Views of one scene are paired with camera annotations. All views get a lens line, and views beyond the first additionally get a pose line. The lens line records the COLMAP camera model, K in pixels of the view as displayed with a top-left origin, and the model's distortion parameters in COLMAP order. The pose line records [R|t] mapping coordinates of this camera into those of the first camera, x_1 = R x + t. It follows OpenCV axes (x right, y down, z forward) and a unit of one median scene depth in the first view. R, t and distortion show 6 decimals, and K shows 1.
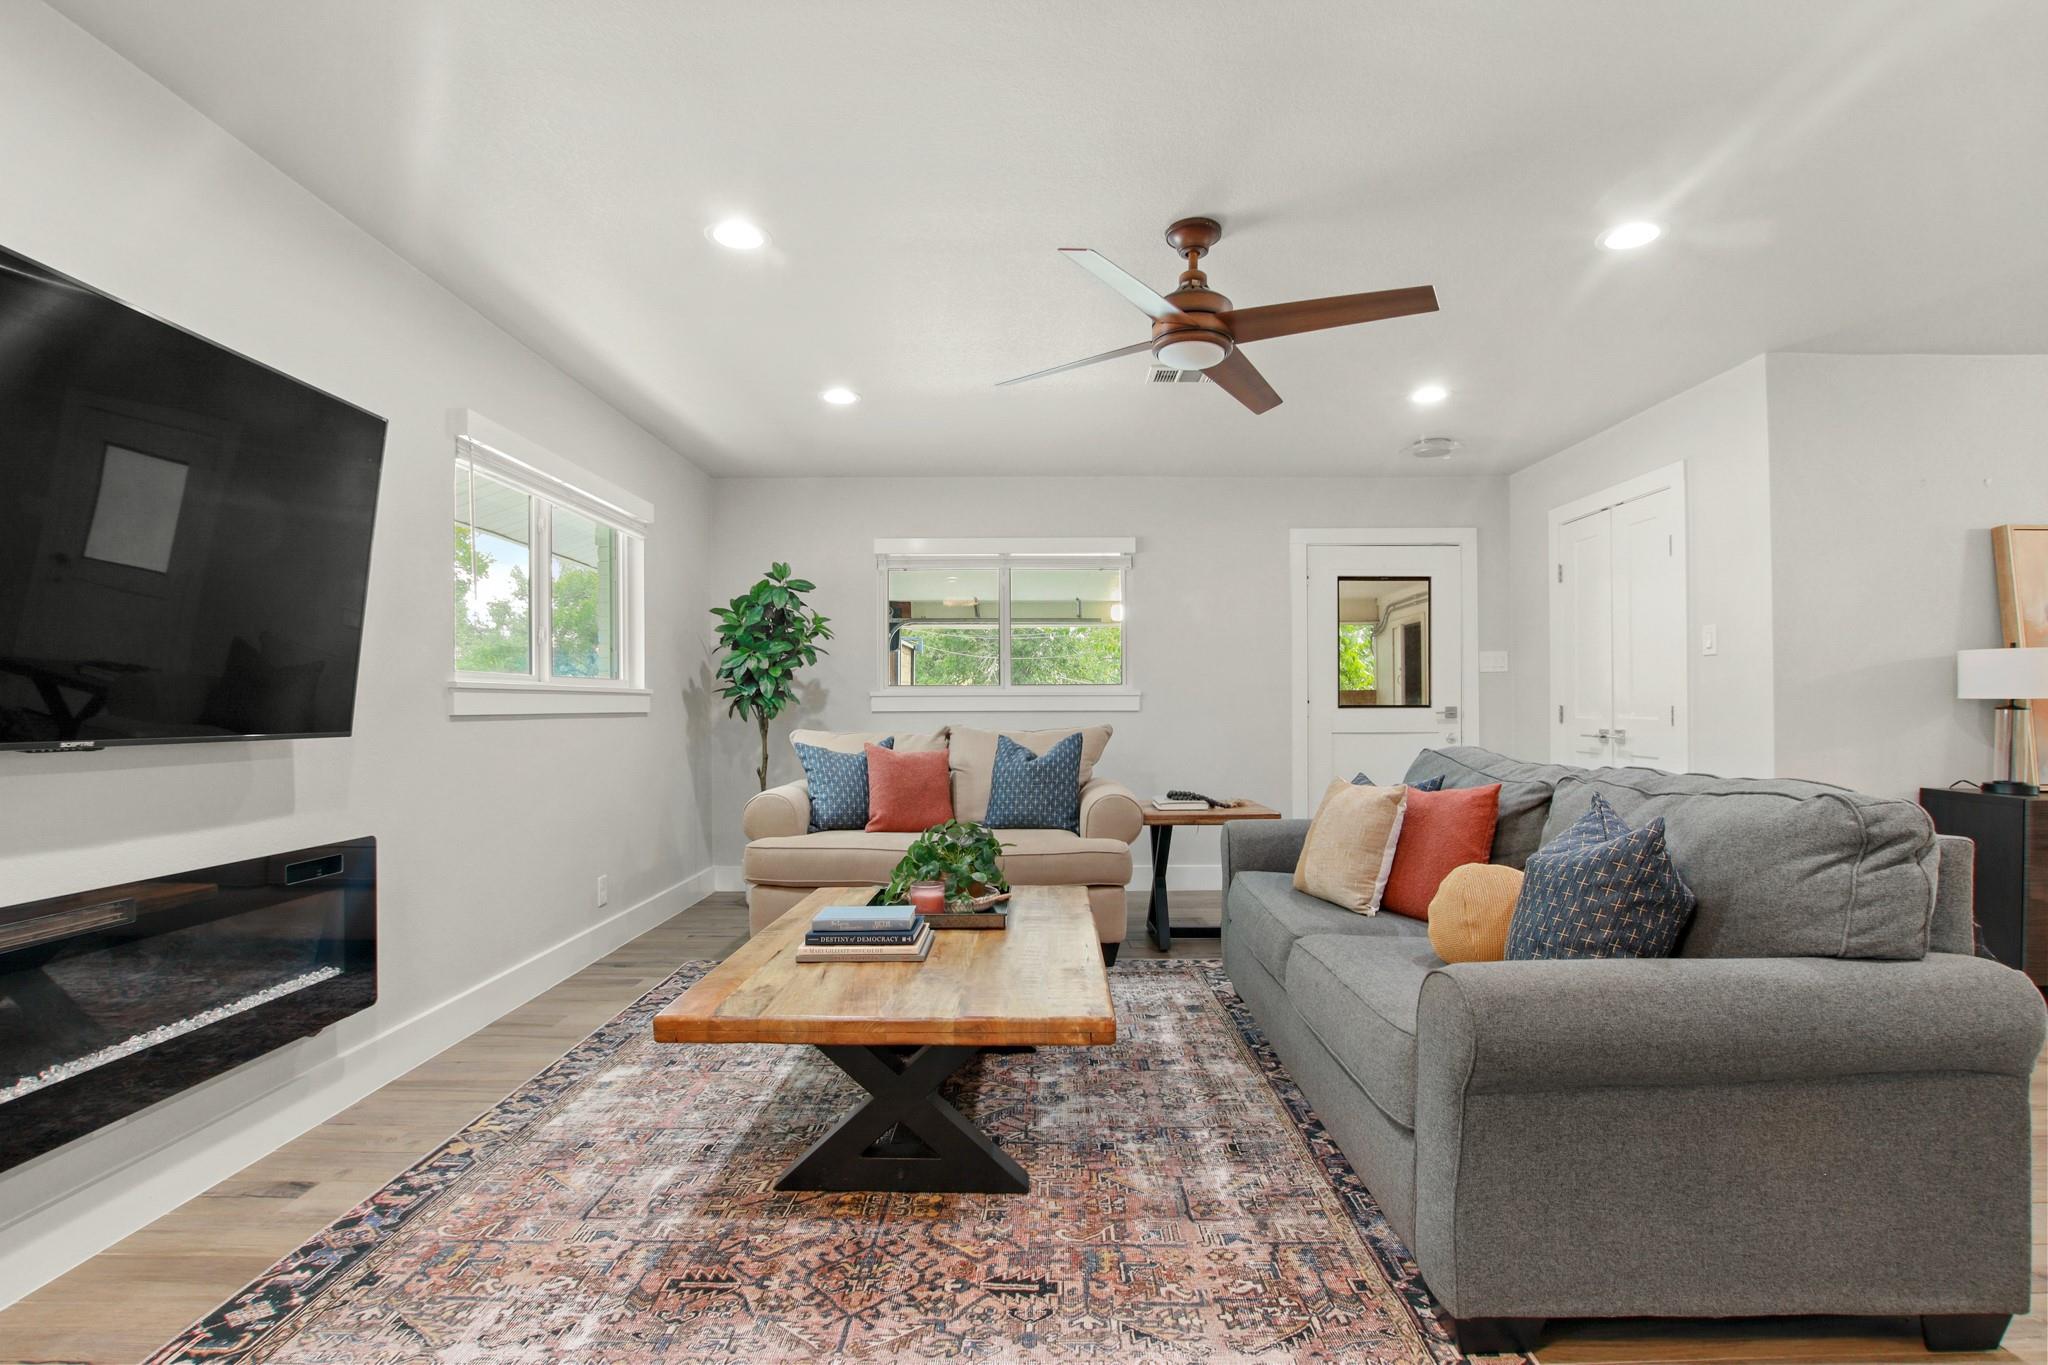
lens RADIAL K [[942.4, 0, 1034.9], [0, 942.4, 705.5], [0, 0, 1]] dist [-0.038872, 0.004905]
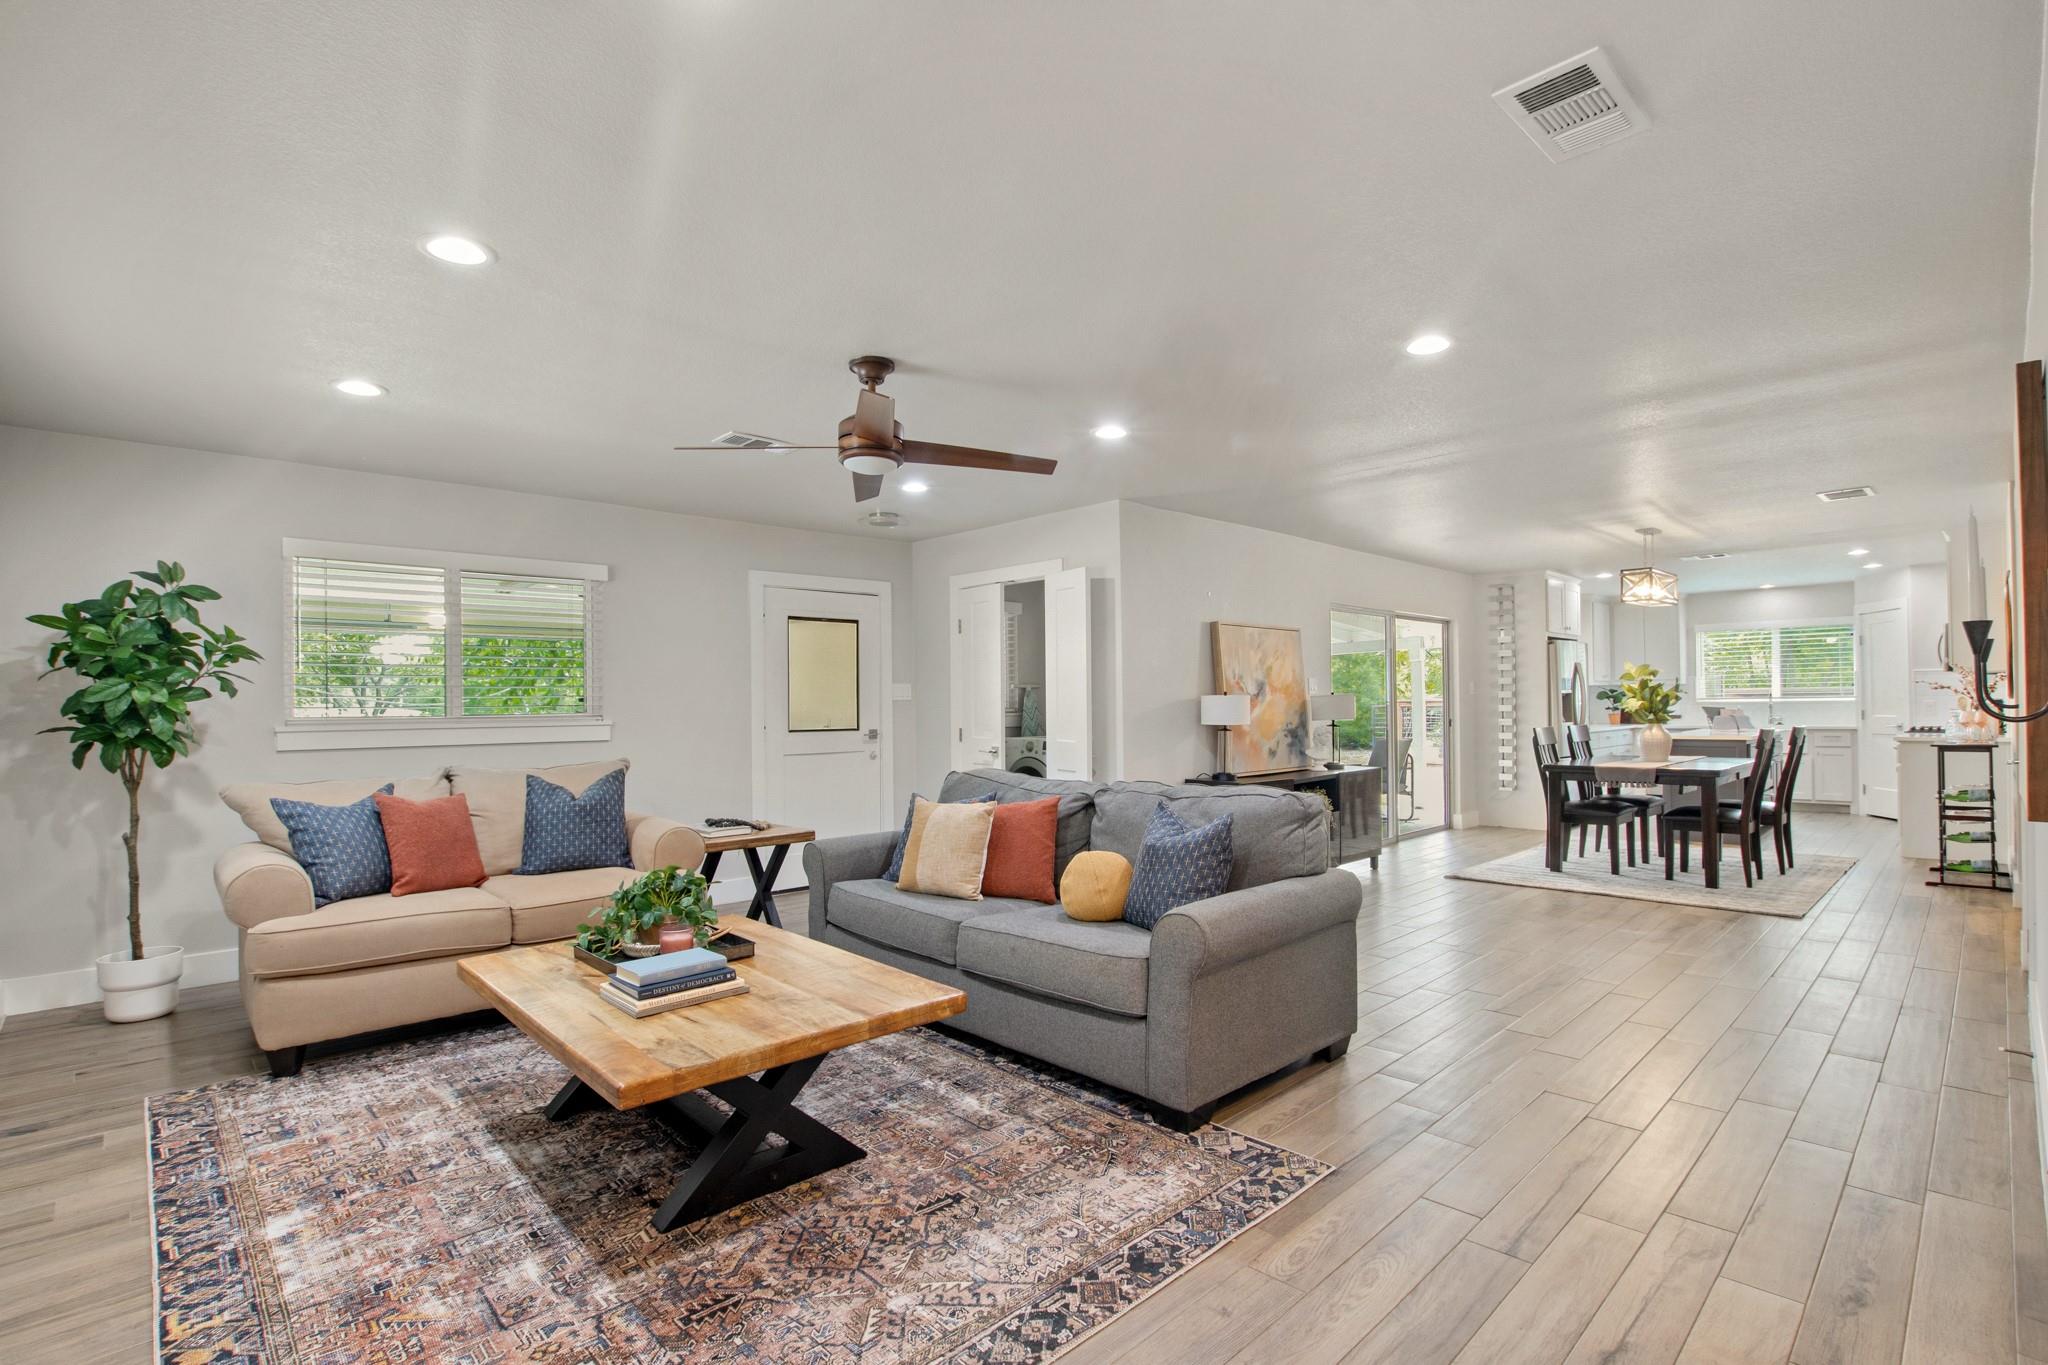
lens RADIAL K [[942.4, 0, 1034.9], [0, 942.4, 705.5], [0, 0, 1]] dist [-0.038872, 0.004905]
pose [[0.720293, -0.004298, 0.693657, -0.561048], [0.008095, 0.999965, -0.002210, -0.056456], [-0.693623, 0.007207, 0.720302, -0.040646]]
